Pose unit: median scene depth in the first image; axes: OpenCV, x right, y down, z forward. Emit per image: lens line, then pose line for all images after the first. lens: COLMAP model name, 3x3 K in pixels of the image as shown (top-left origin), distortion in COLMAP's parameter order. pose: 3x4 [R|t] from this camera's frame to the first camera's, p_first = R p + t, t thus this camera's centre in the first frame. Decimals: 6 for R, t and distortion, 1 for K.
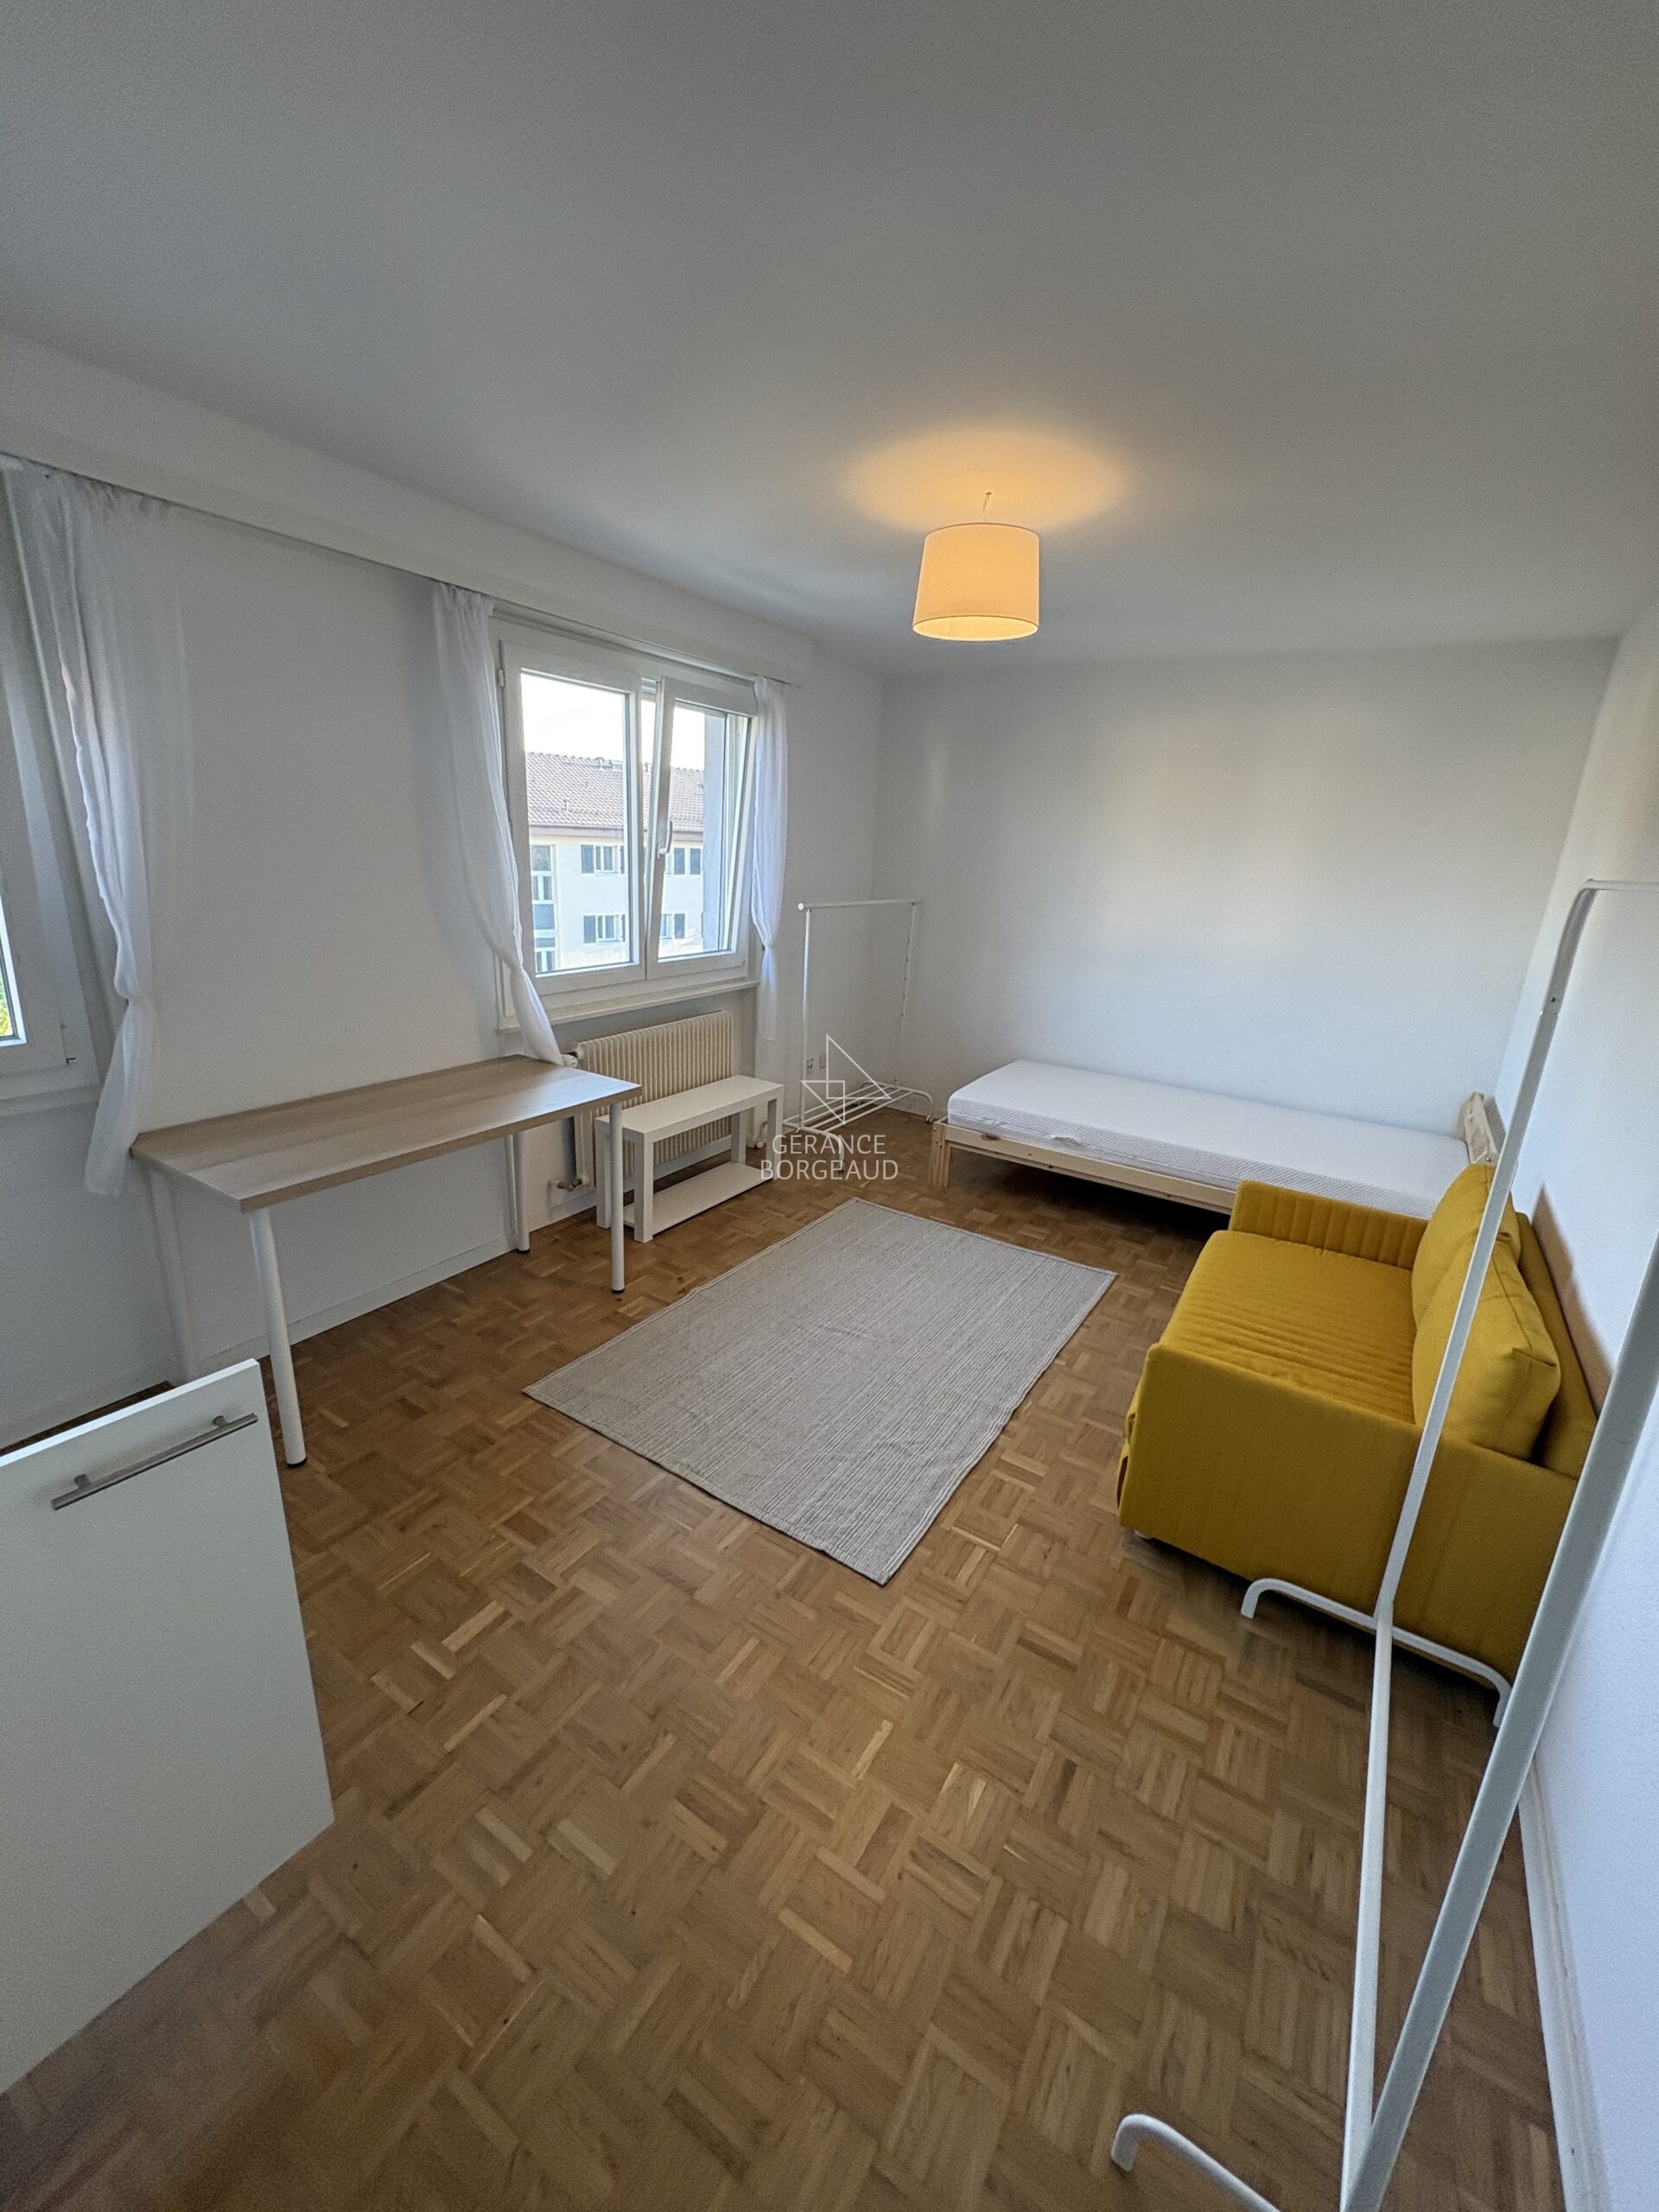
lens RADIAL K [[884.6, 0, 829.5], [0, 884.6, 1106.0], [0, 0, 1]] dist [0.001805, 0.000113]
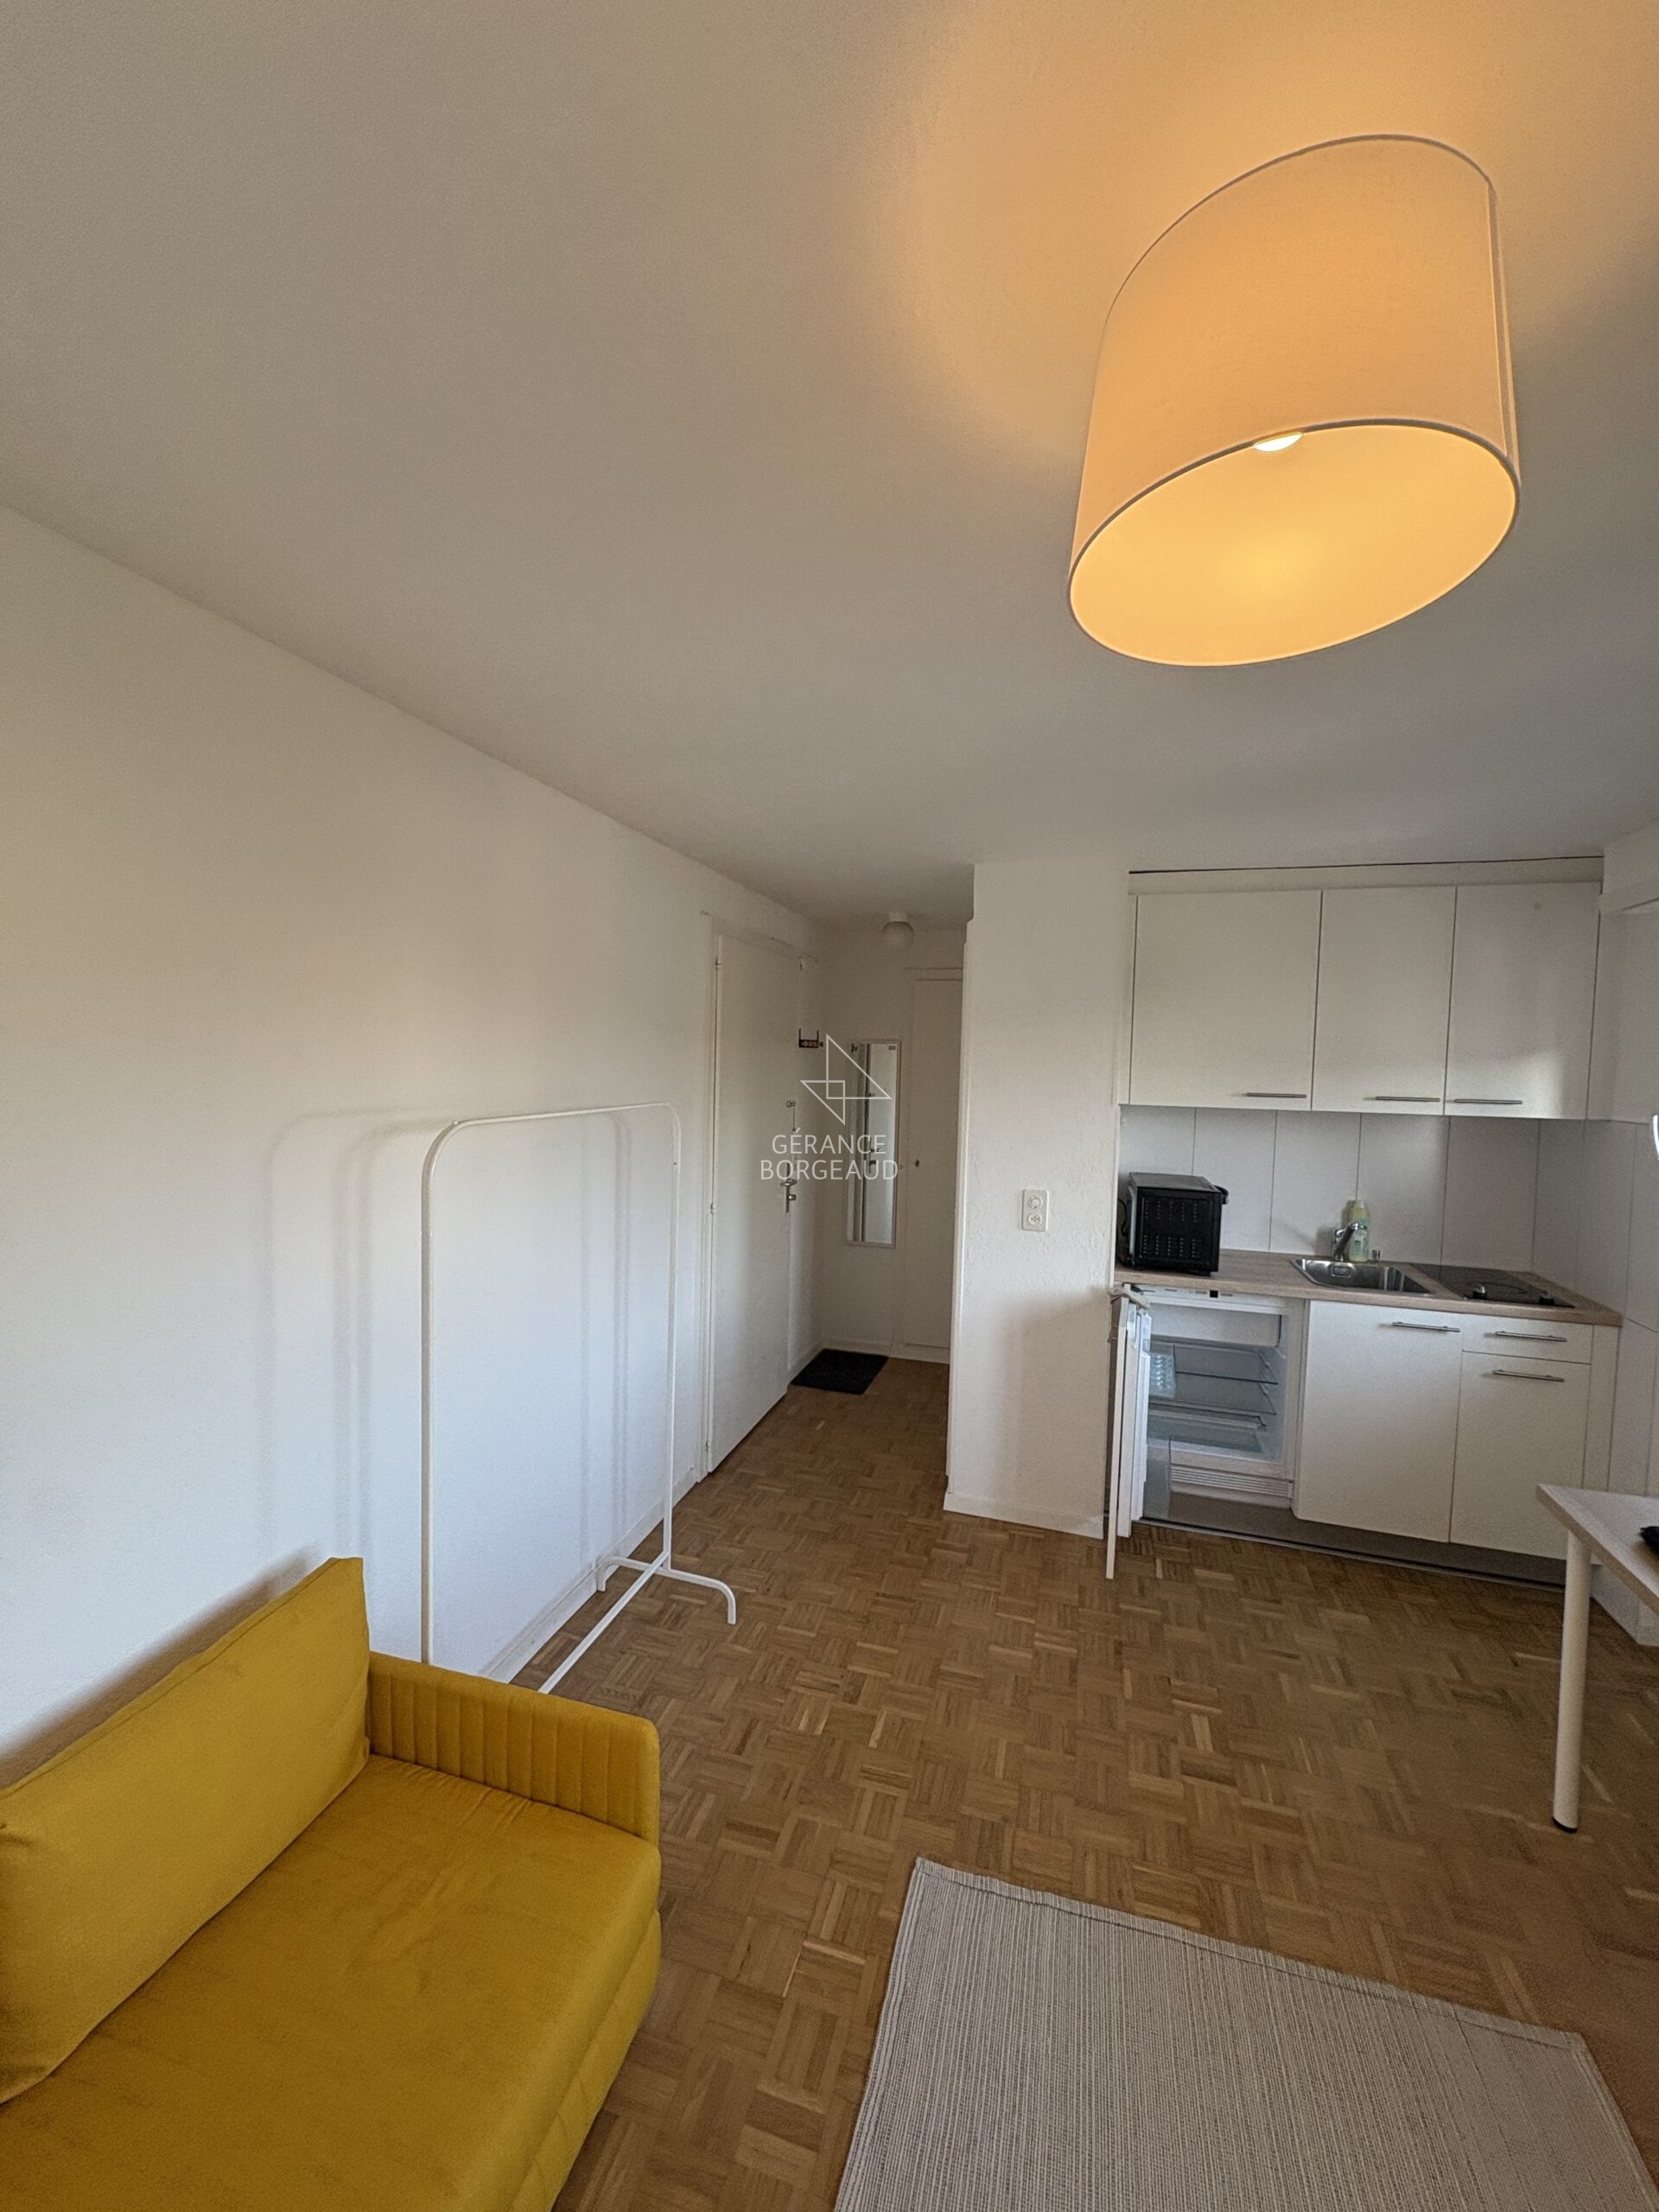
lens RADIAL K [[880.6, 0, 830.8], [0, 880.6, 1104.3], [0, 0, 1]] dist [0.000950, -0.000004]
pose [[-0.958253, -0.056584, -0.280265, 0.473635], [-0.147224, 0.937935, 0.314012, -0.530227], [0.245103, 0.342165, -0.907110, 1.589989]]
